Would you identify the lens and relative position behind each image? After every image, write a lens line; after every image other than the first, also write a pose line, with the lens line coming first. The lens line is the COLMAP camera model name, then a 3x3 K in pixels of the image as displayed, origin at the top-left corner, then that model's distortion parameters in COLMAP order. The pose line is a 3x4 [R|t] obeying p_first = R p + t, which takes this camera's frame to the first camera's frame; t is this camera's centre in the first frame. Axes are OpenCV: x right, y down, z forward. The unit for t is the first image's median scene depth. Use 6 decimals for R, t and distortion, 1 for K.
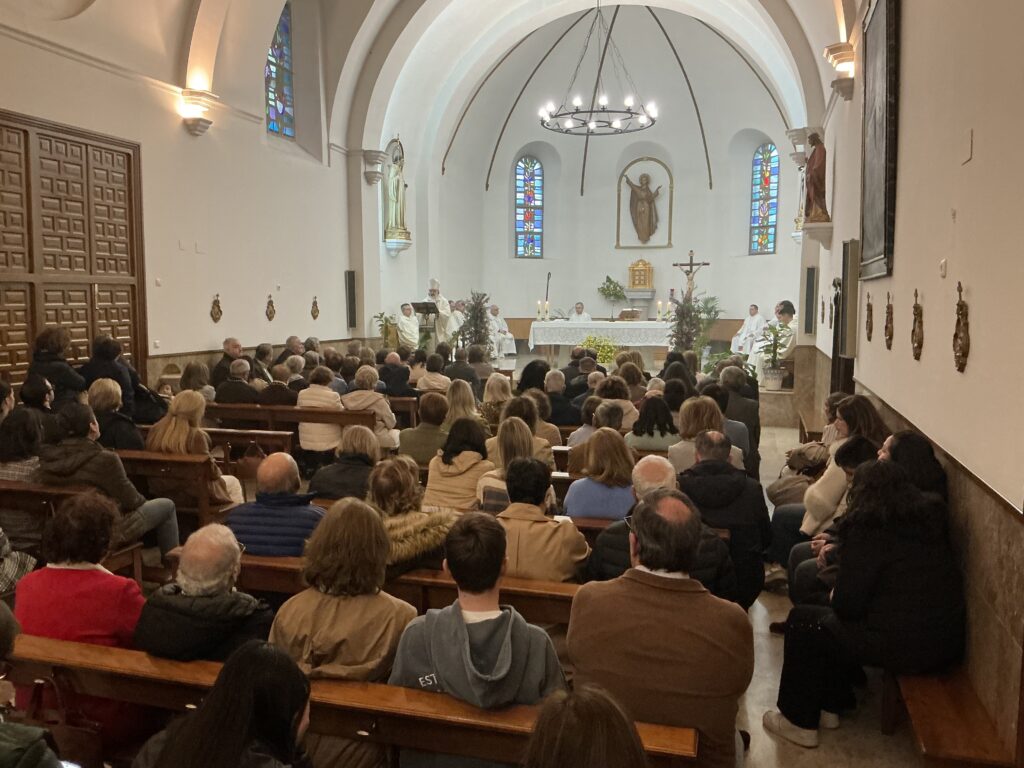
lens RADIAL K [[826.8, 0, 517.1], [0, 826.8, 381.9], [0, 0, 1]] dist [0.059167, -0.050132]
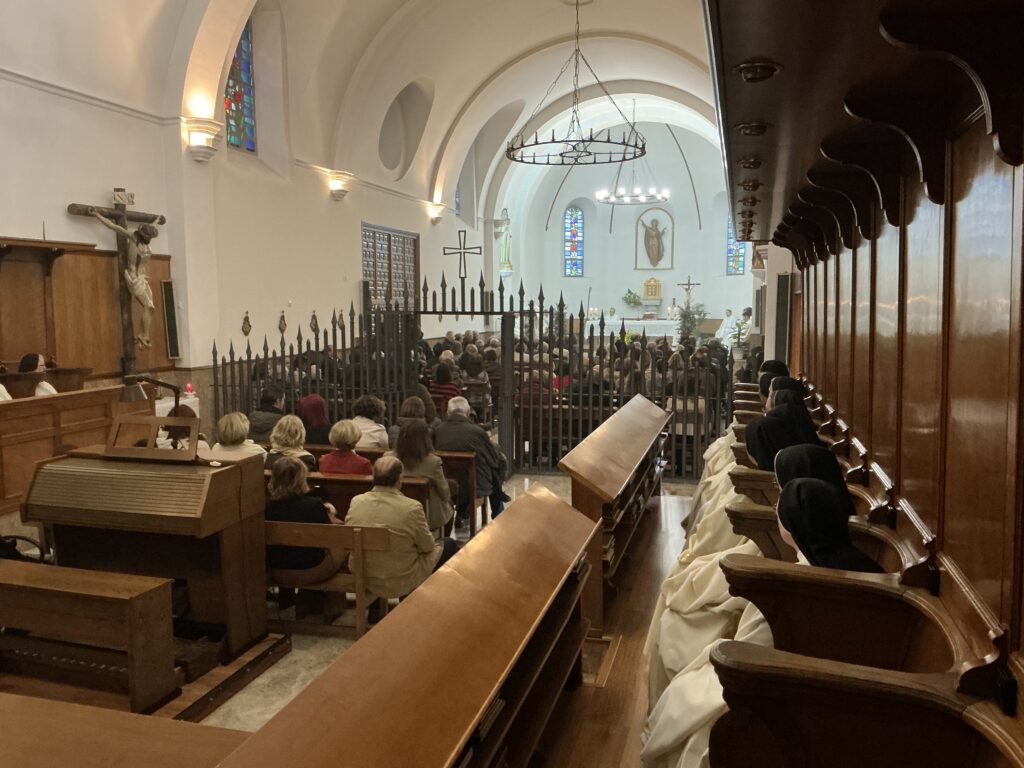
lens RADIAL K [[826.8, 0, 506.7], [0, 826.8, 385.4], [0, 0, 1]] dist [0.059167, -0.050132]
pose [[0.999974, -0.004869, 0.005234, -0.151713], [0.004844, 0.999976, 0.004912, 0.043052], [-0.005257, -0.004886, 0.999974, -0.600873]]
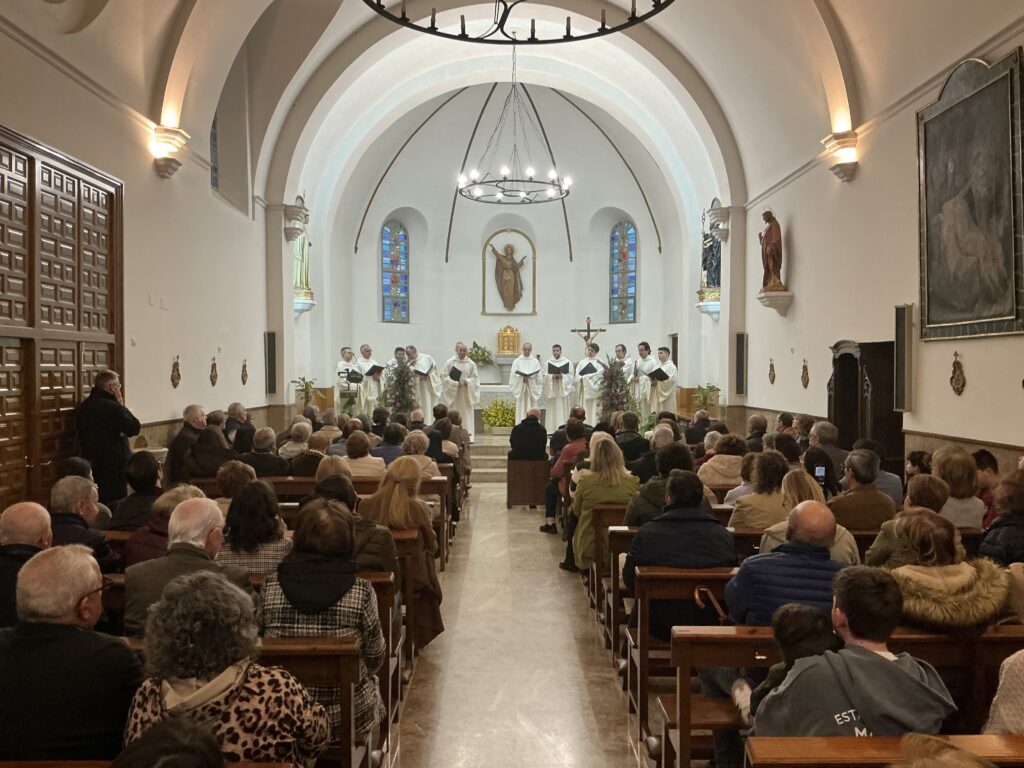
lens RADIAL K [[826.8, 0, 522.2], [0, 826.8, 385.0], [0, 0, 1]] dist [0.059167, -0.050132]
pose [[0.952547, -0.008192, 0.304281, -0.193585], [0.032311, 0.996711, -0.074314, 0.001856], [-0.302672, 0.080619, 0.949679, 0.040236]]
